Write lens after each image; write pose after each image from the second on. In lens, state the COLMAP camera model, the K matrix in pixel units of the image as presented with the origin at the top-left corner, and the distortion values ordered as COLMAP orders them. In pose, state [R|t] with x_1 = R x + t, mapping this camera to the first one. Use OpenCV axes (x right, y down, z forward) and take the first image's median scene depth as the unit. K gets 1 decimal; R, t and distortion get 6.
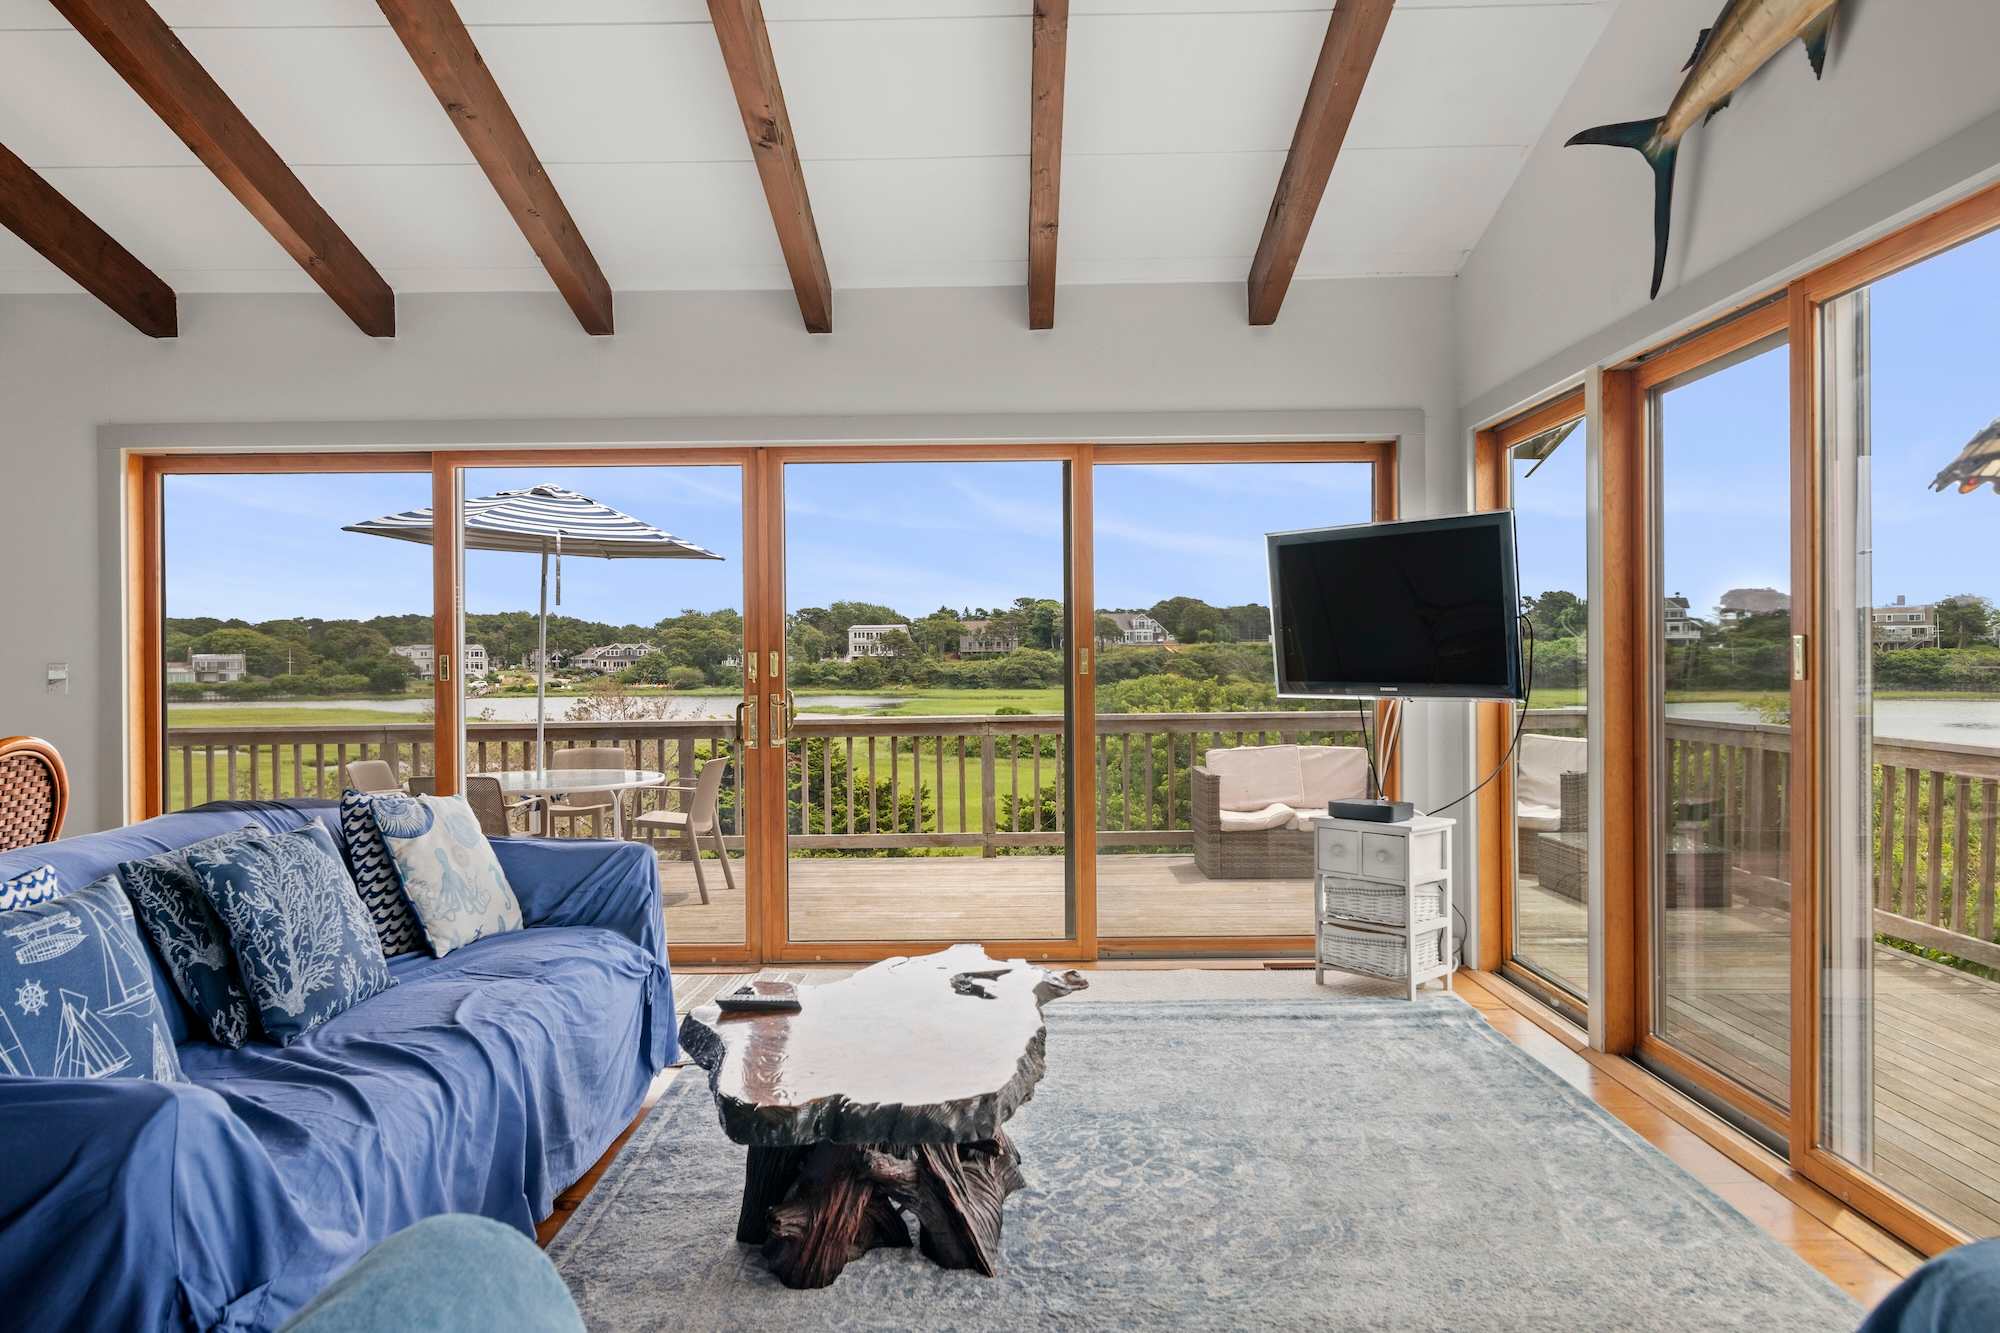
lens RADIAL K [[1271.8, 0, 1000.0], [0, 1271.8, 666.5], [0, 0, 1]] dist [-0.030210, -0.000540]
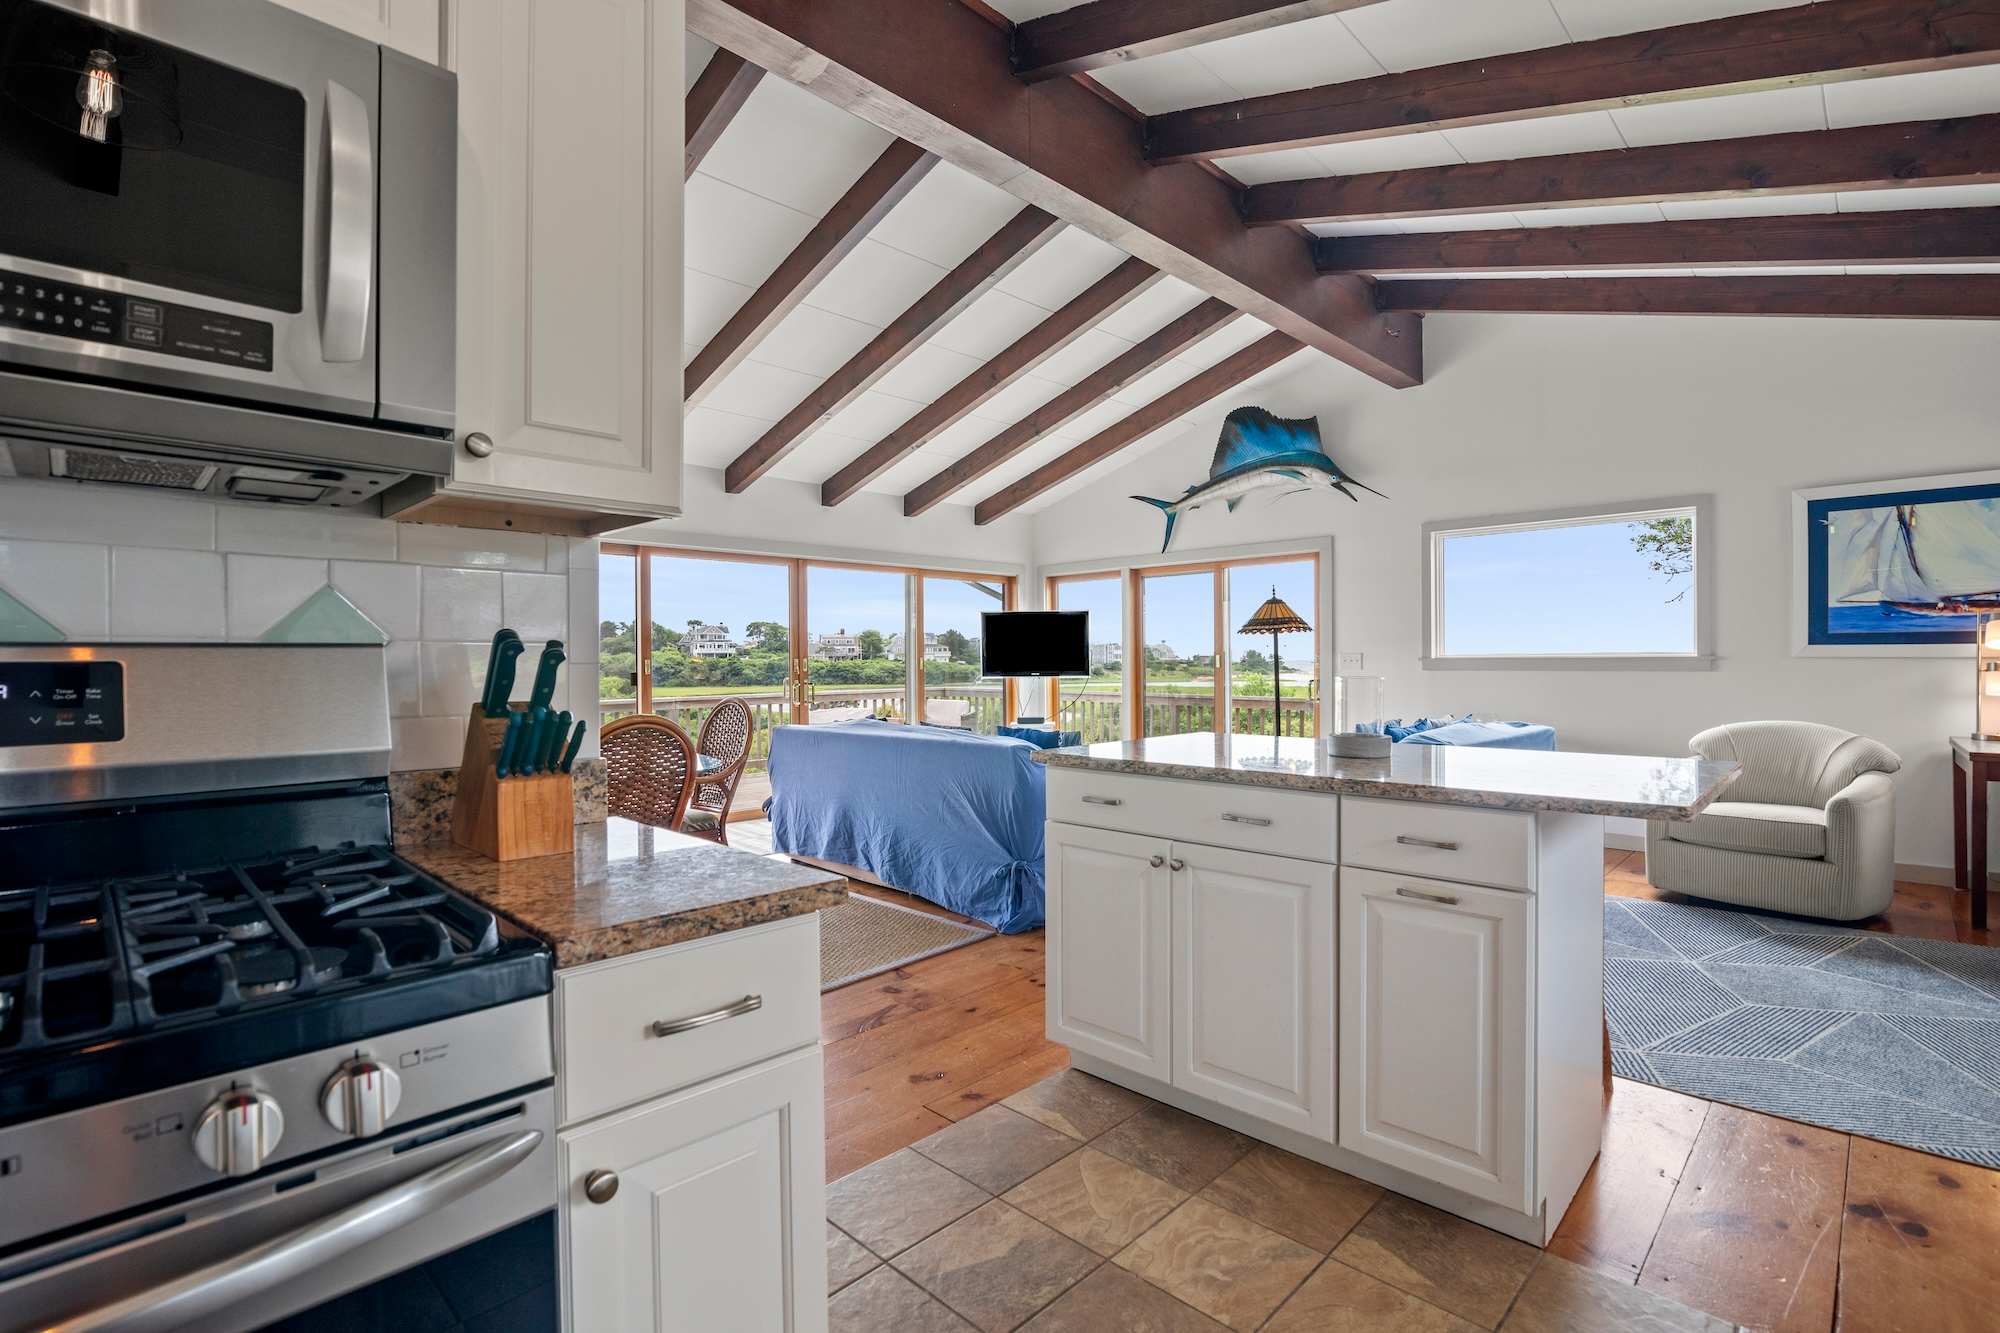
lens RADIAL K [[897.8, 0, 1000.0], [0, 897.8, 666.5], [0, 0, 1]] dist [-0.002953, 0.000510]
pose [[0.688794, 0.000200, 0.724957, -1.023724], [0.004020, 0.999984, -0.004096, 0.012472], [-0.724946, 0.005736, 0.688782, -0.234142]]
